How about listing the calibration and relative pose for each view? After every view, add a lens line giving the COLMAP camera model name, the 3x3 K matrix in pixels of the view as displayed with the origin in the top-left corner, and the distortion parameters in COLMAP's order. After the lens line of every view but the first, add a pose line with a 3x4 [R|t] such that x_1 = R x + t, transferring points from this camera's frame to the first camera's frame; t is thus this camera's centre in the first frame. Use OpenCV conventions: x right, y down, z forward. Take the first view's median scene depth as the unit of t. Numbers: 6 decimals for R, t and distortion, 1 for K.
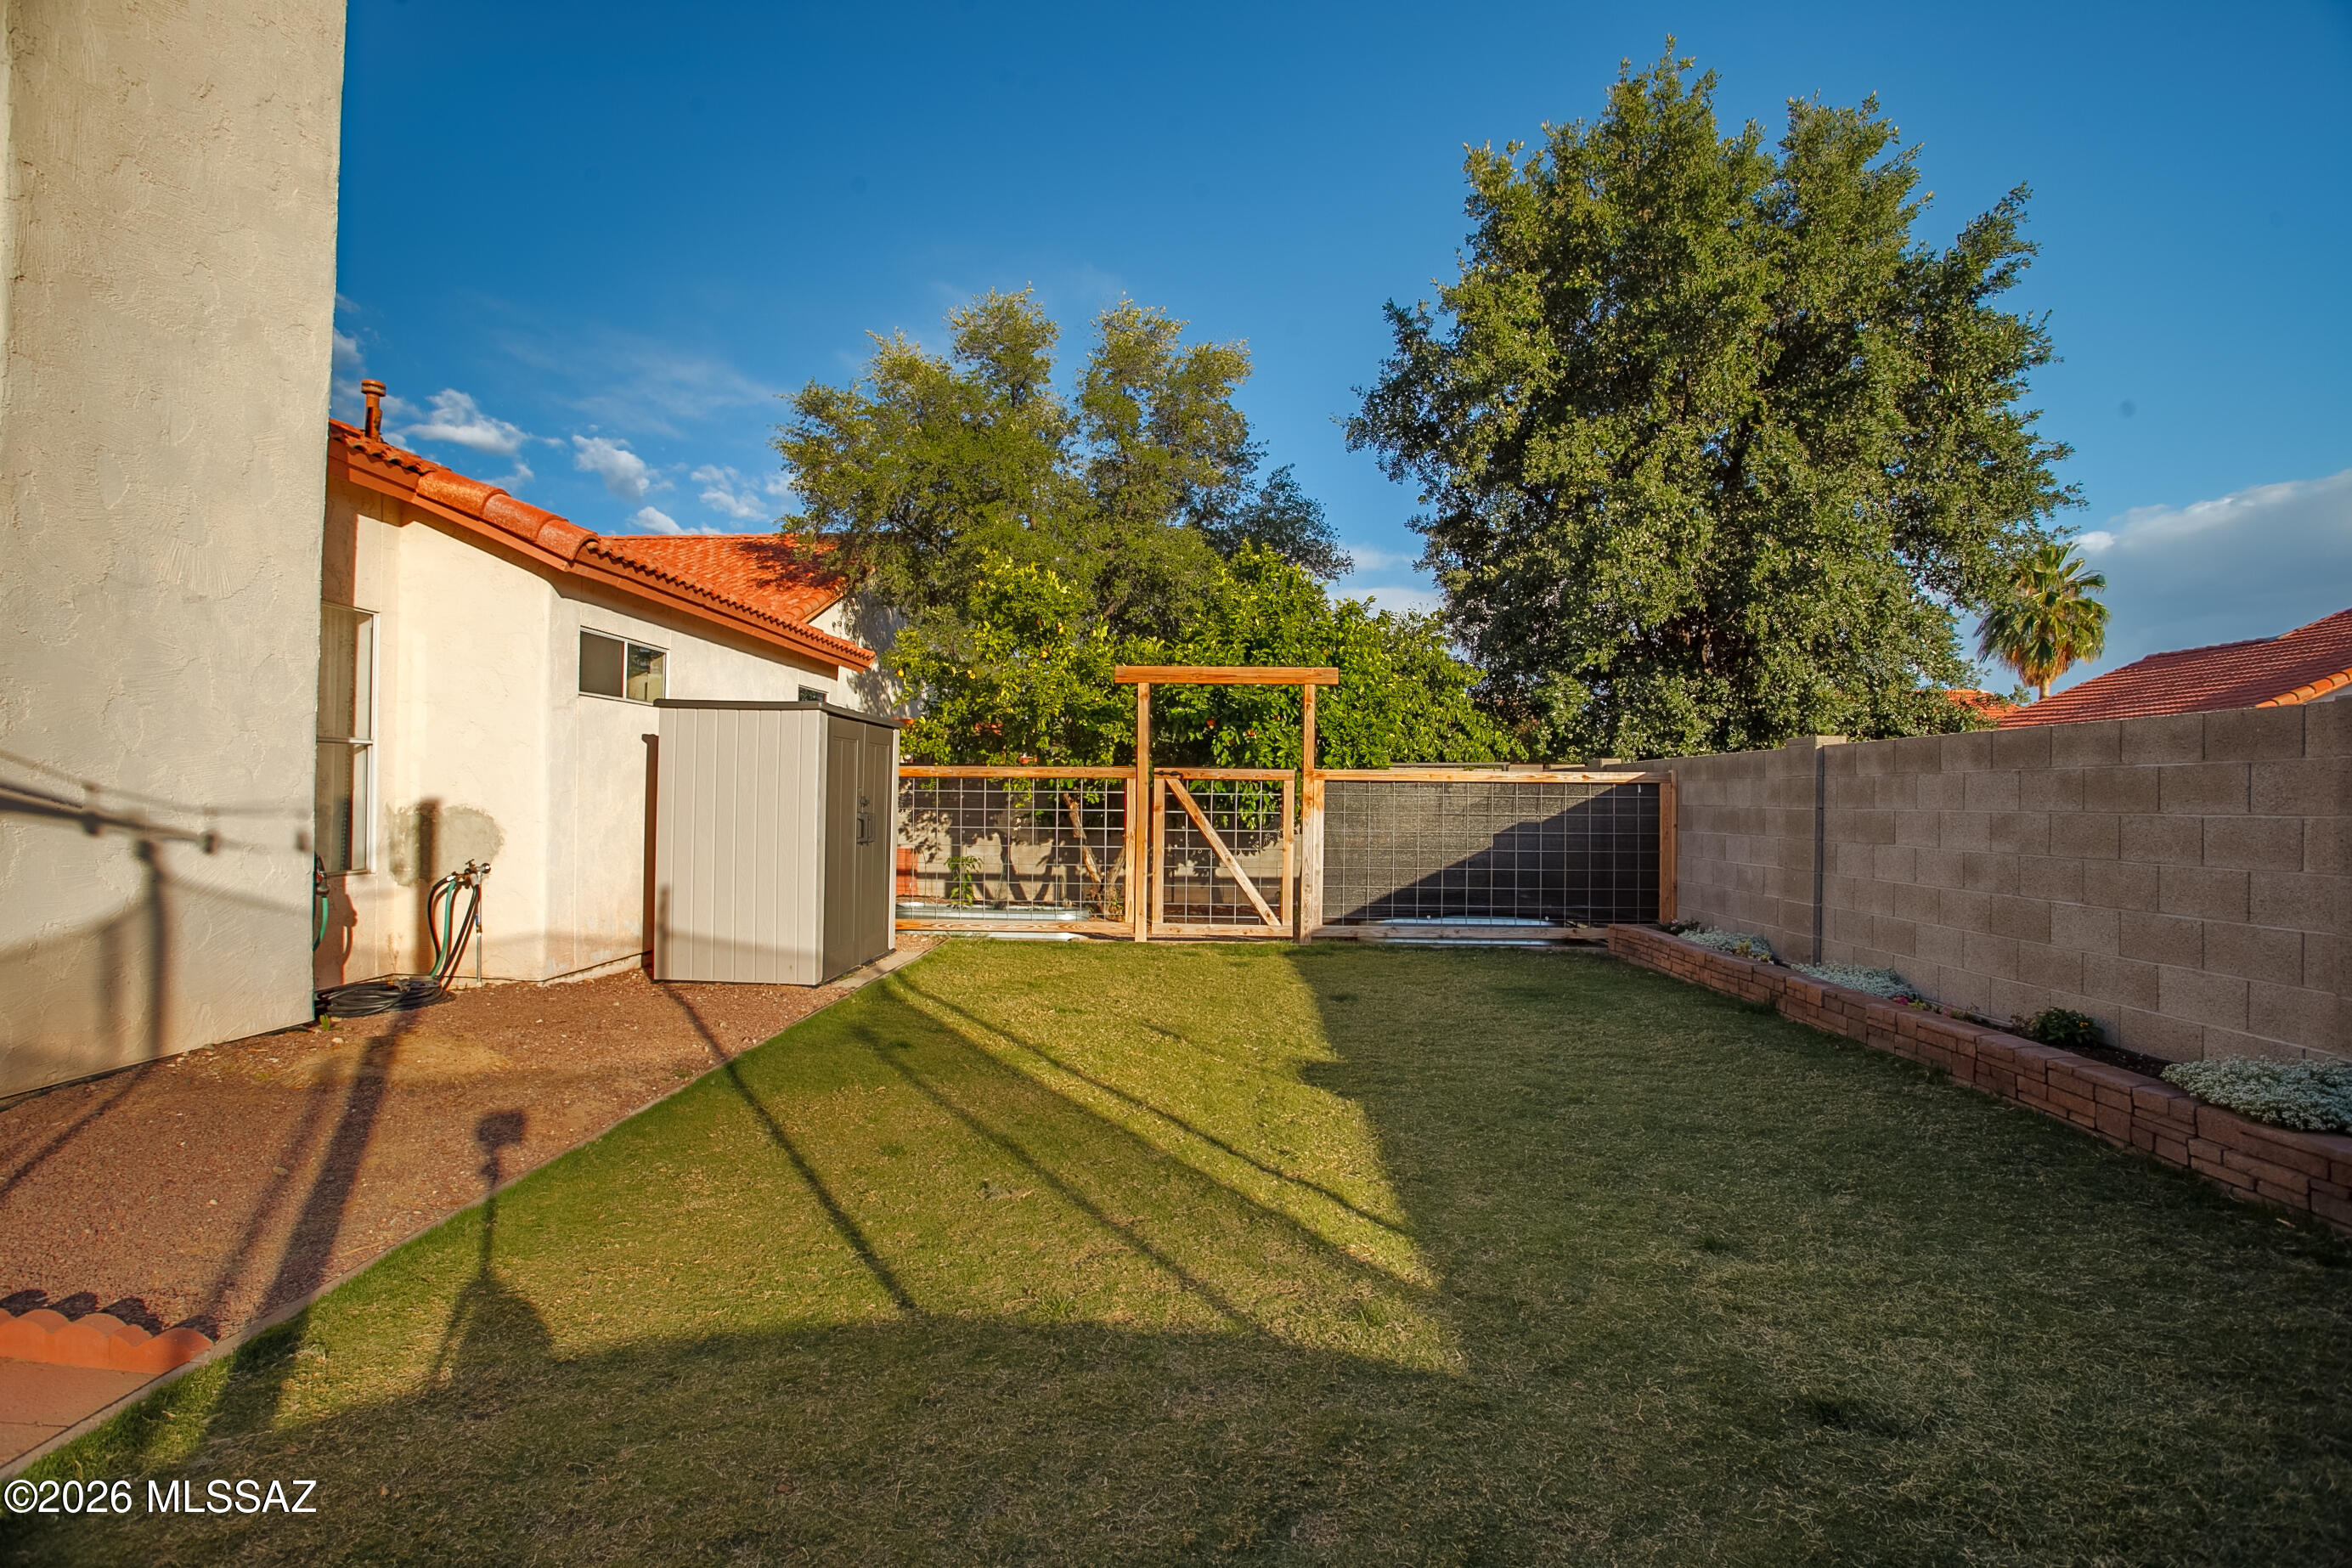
lens RADIAL K [[1161.7, 0, 1157.8], [0, 1161.7, 785.6], [0, 0, 1]] dist [-0.083848, 0.040288]
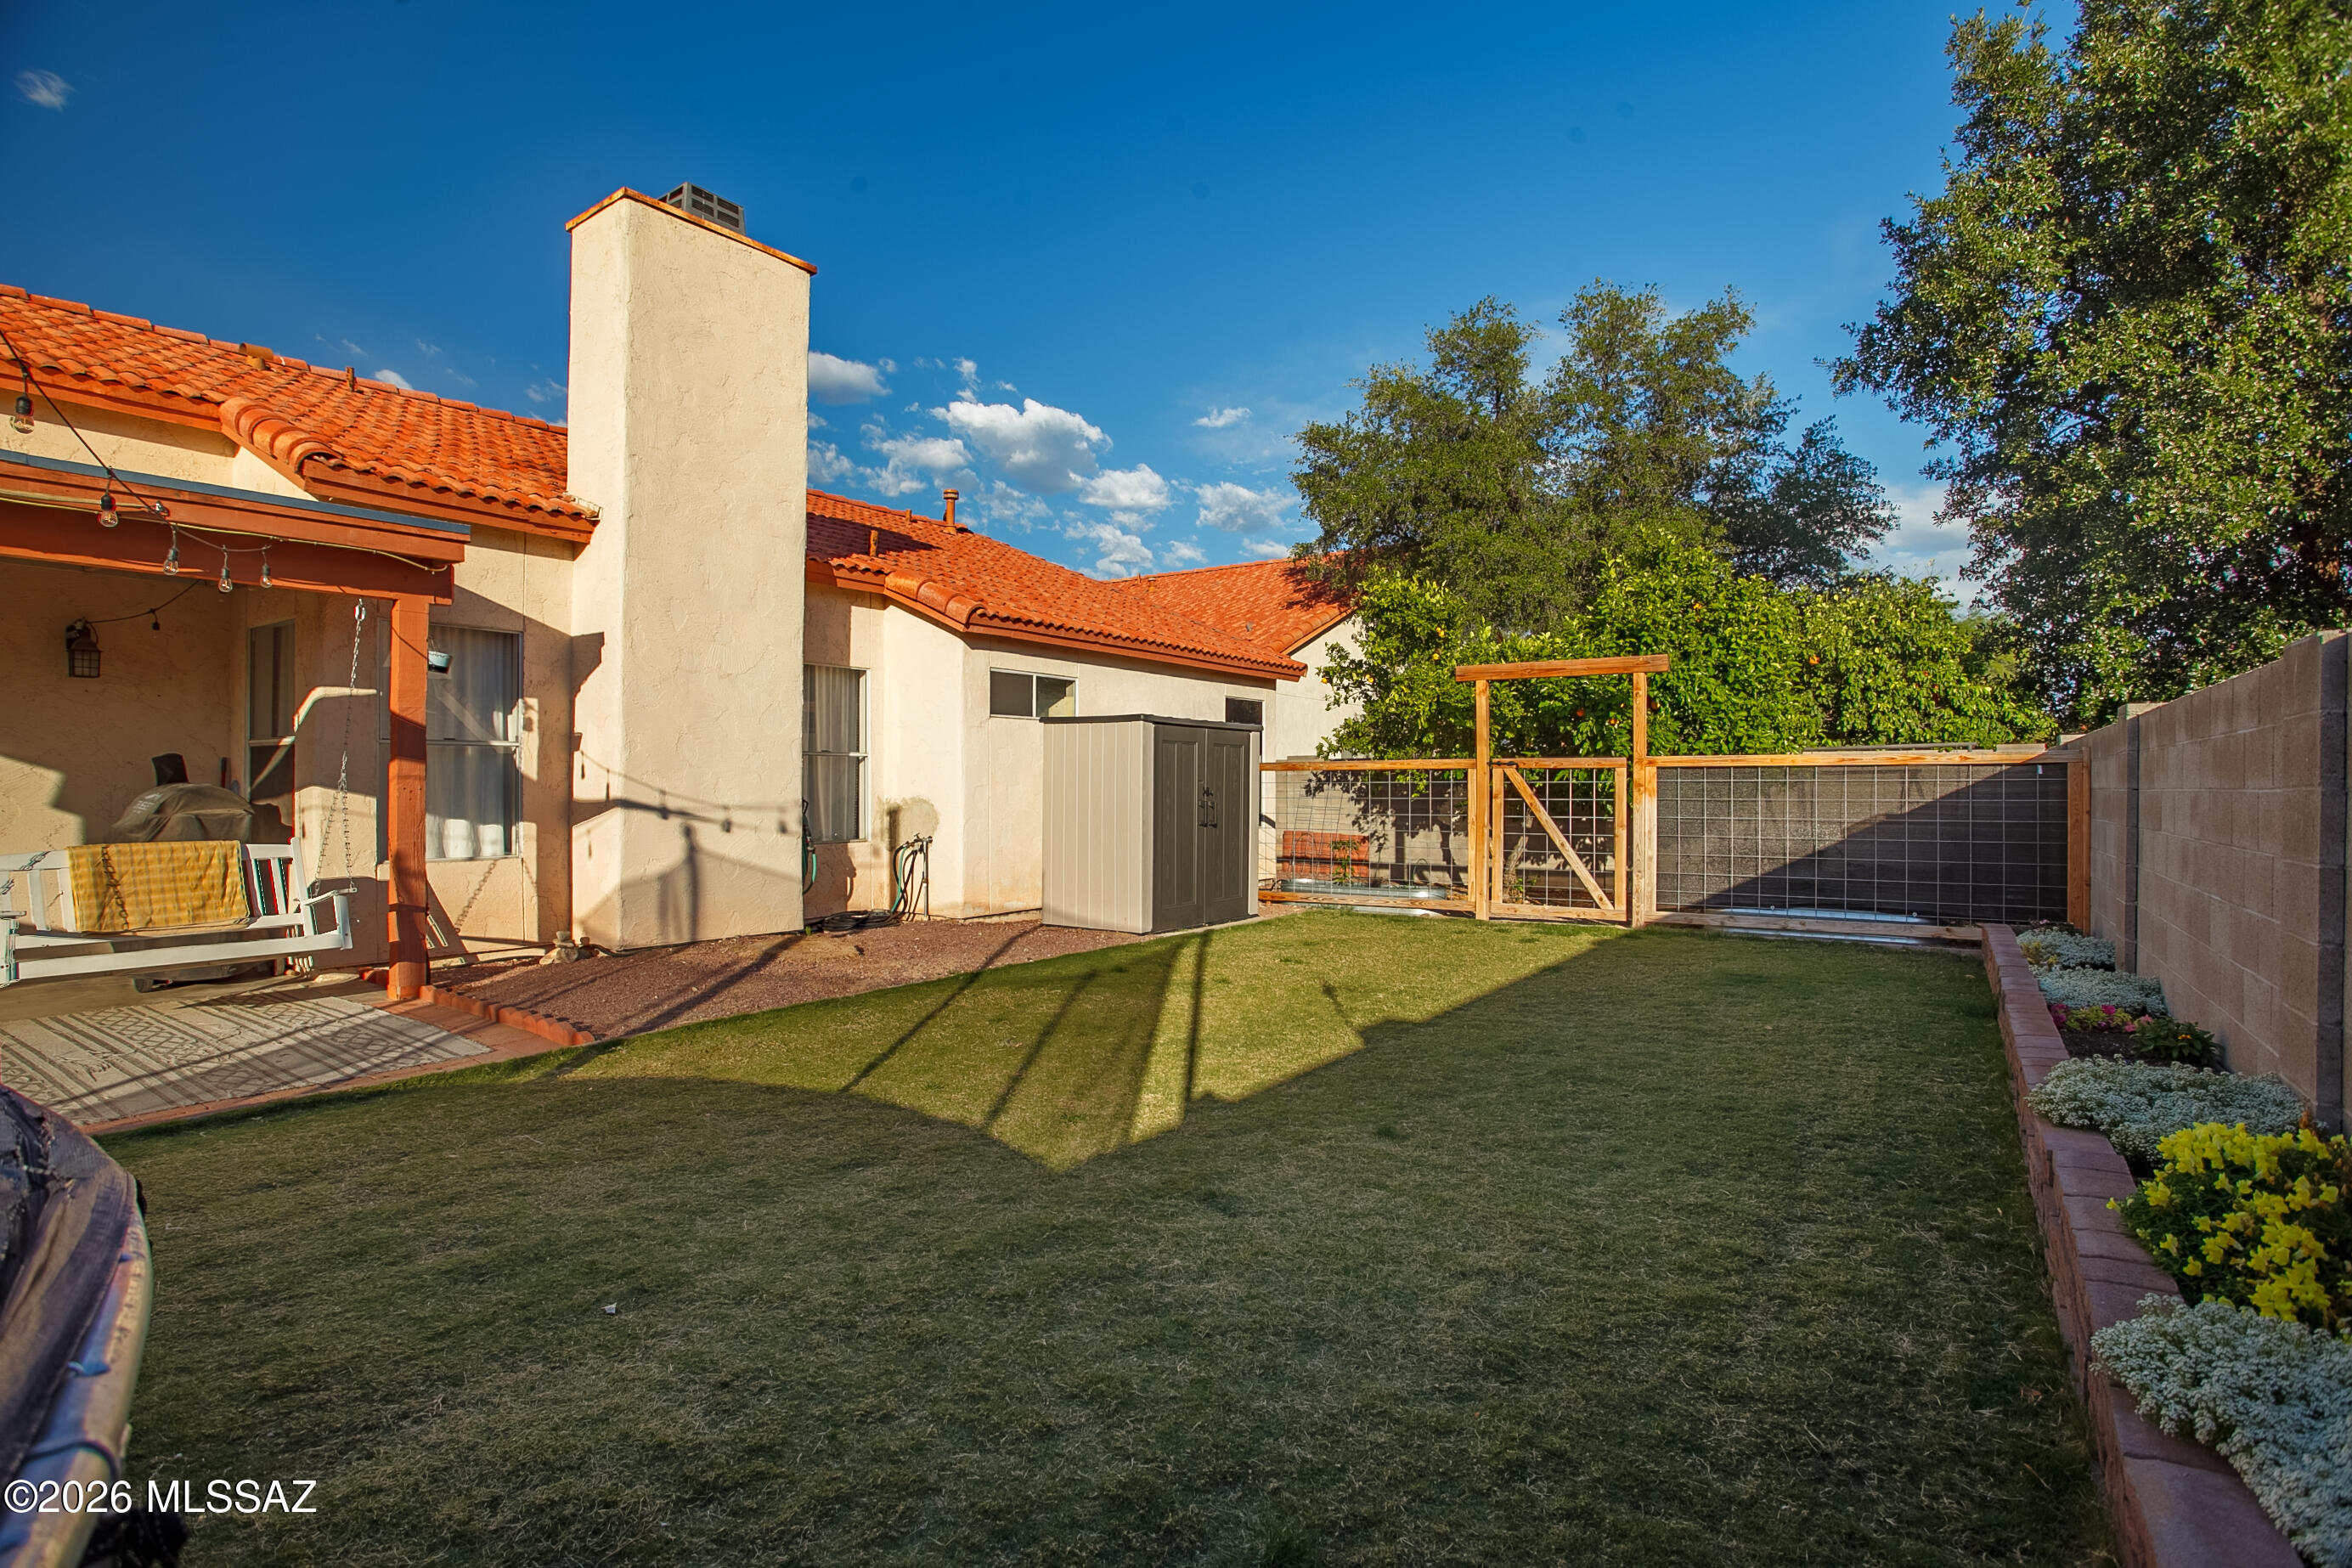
lens RADIAL K [[1161.7, 0, 1157.8], [0, 1161.7, 785.6], [0, 0, 1]] dist [-0.083848, 0.040288]
pose [[0.843348, -0.012251, -0.537227, 0.311829], [0.014401, 0.999896, -0.000194, 0.005698], [0.537174, -0.007573, 0.843437, -0.066124]]
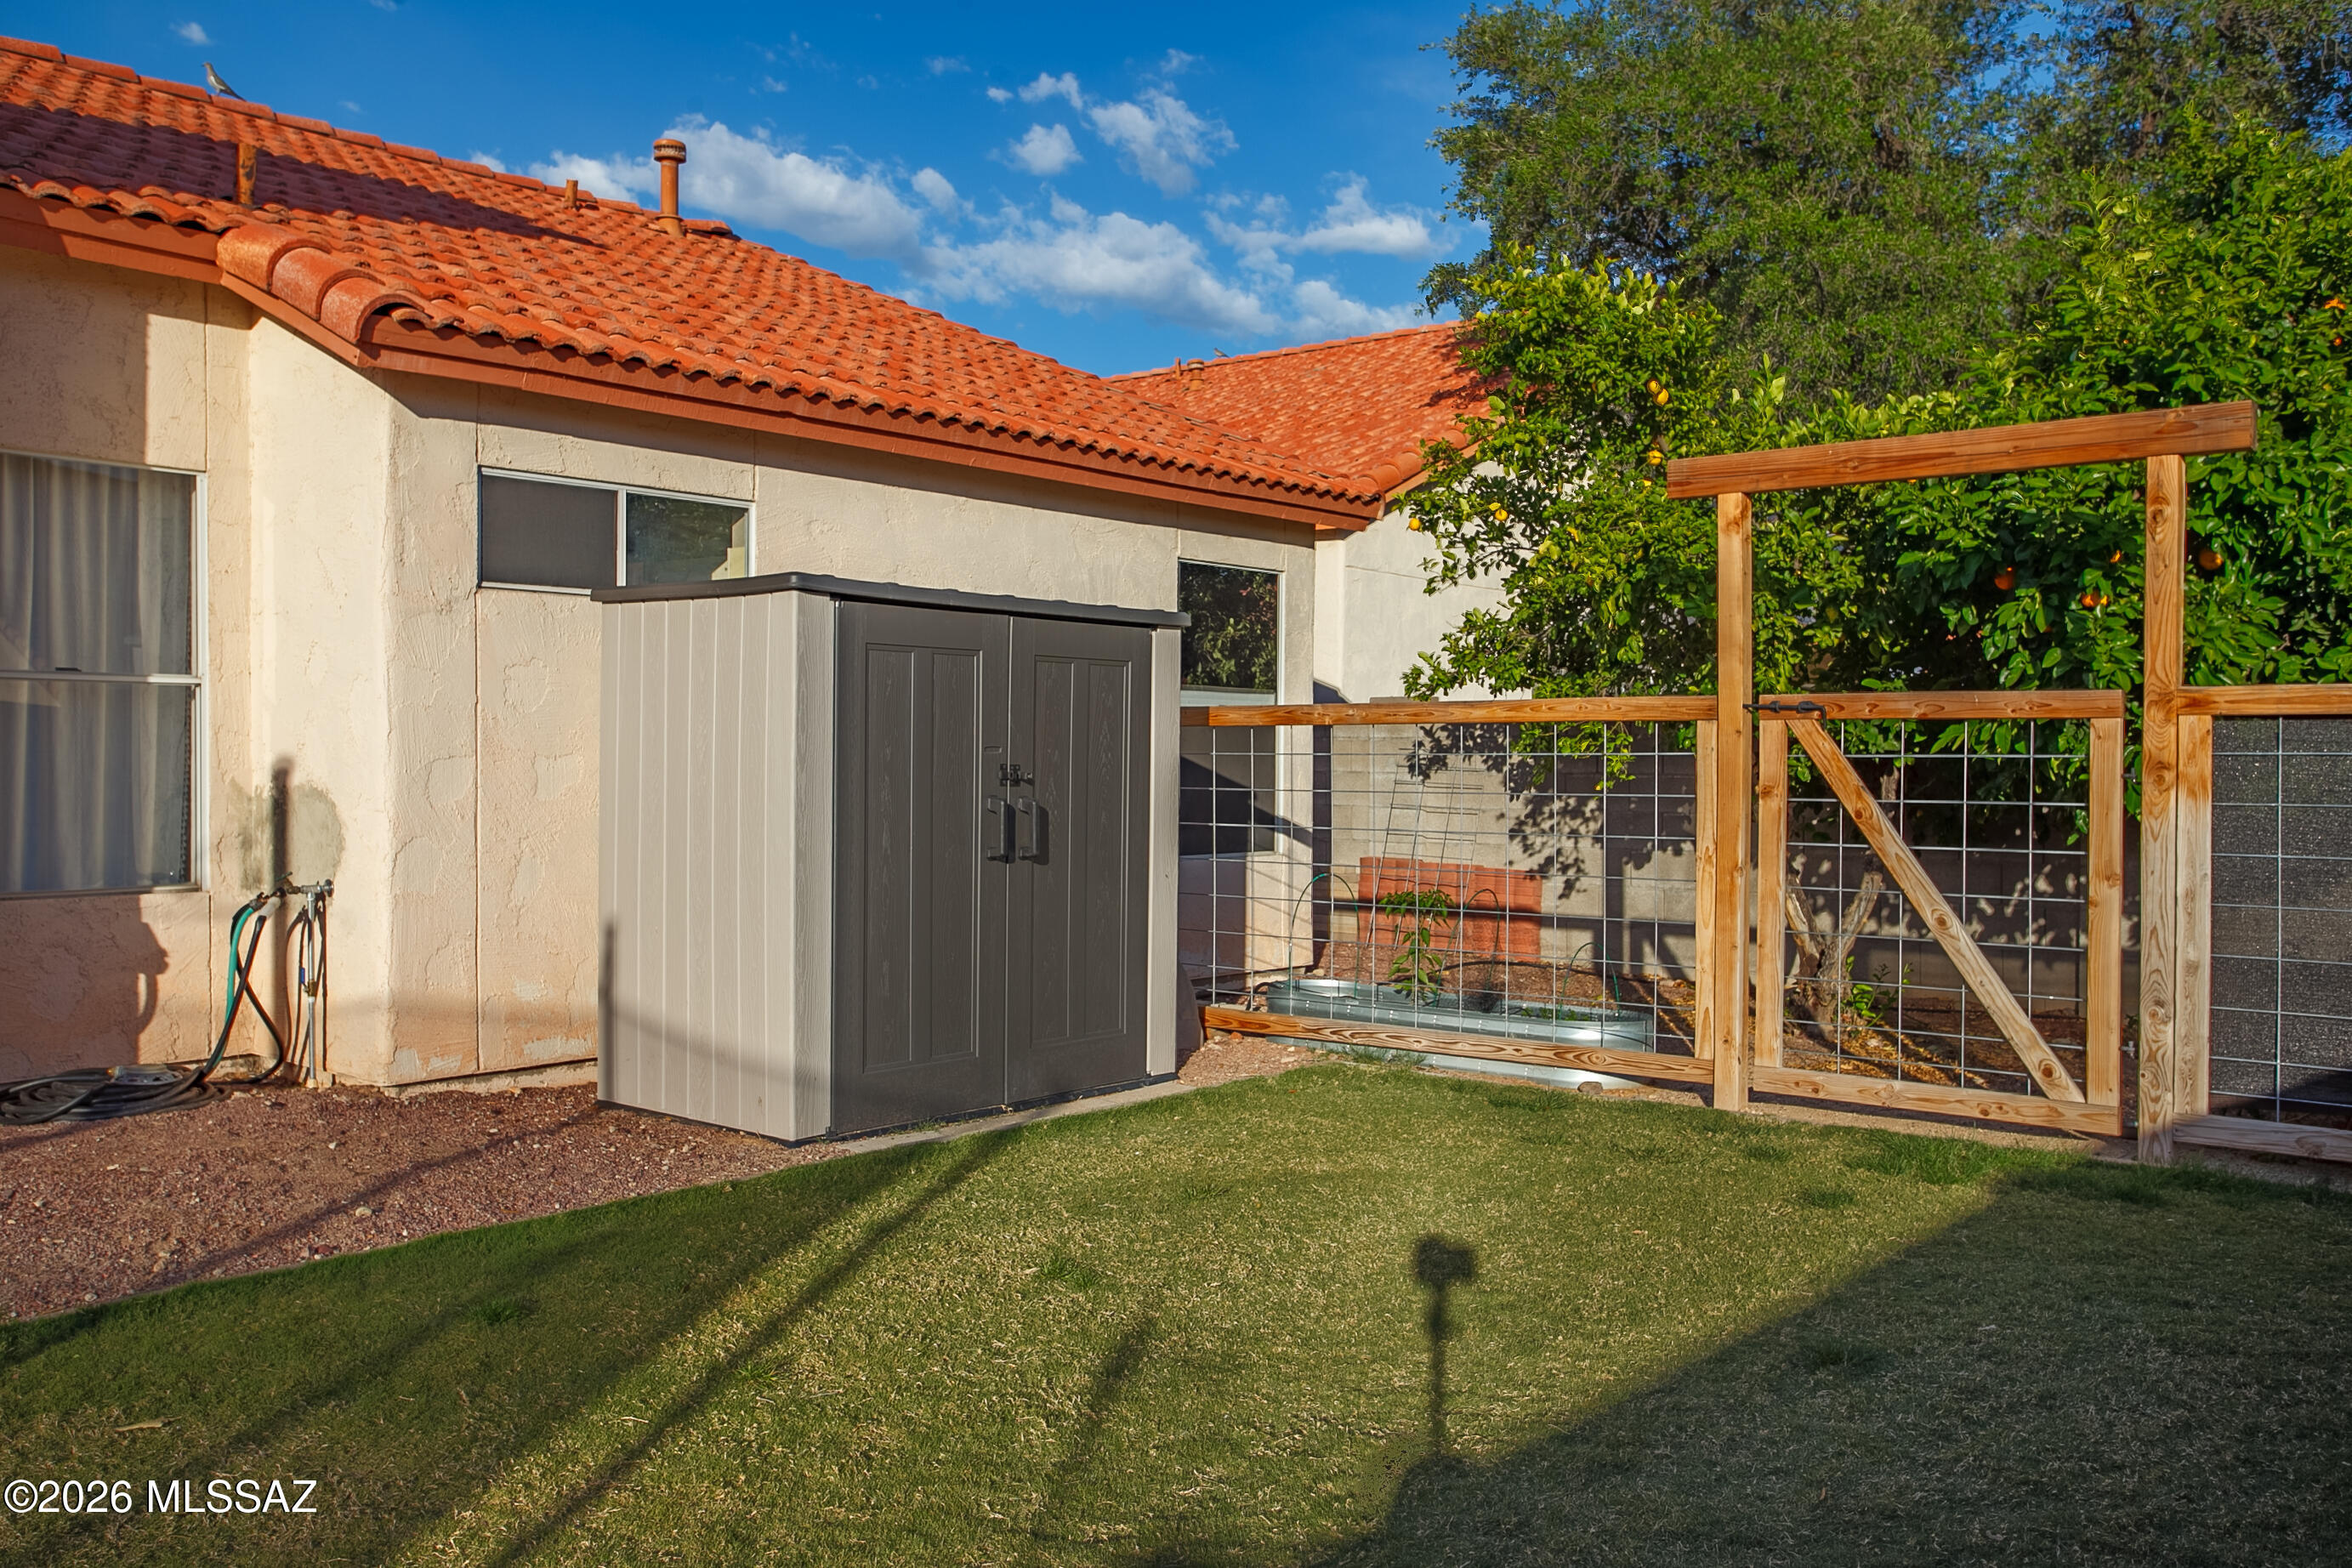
lens RADIAL K [[1919.6, 0, 1151.7], [0, 1919.6, 785.7], [0, 0, 1]] dist [-0.001451, 0.003020]
pose [[0.791954, 0.001517, -0.610579, 0.247610], [0.008862, 0.999863, 0.013978, 0.006078], [0.610517, -0.016481, 0.791832, 0.324061]]
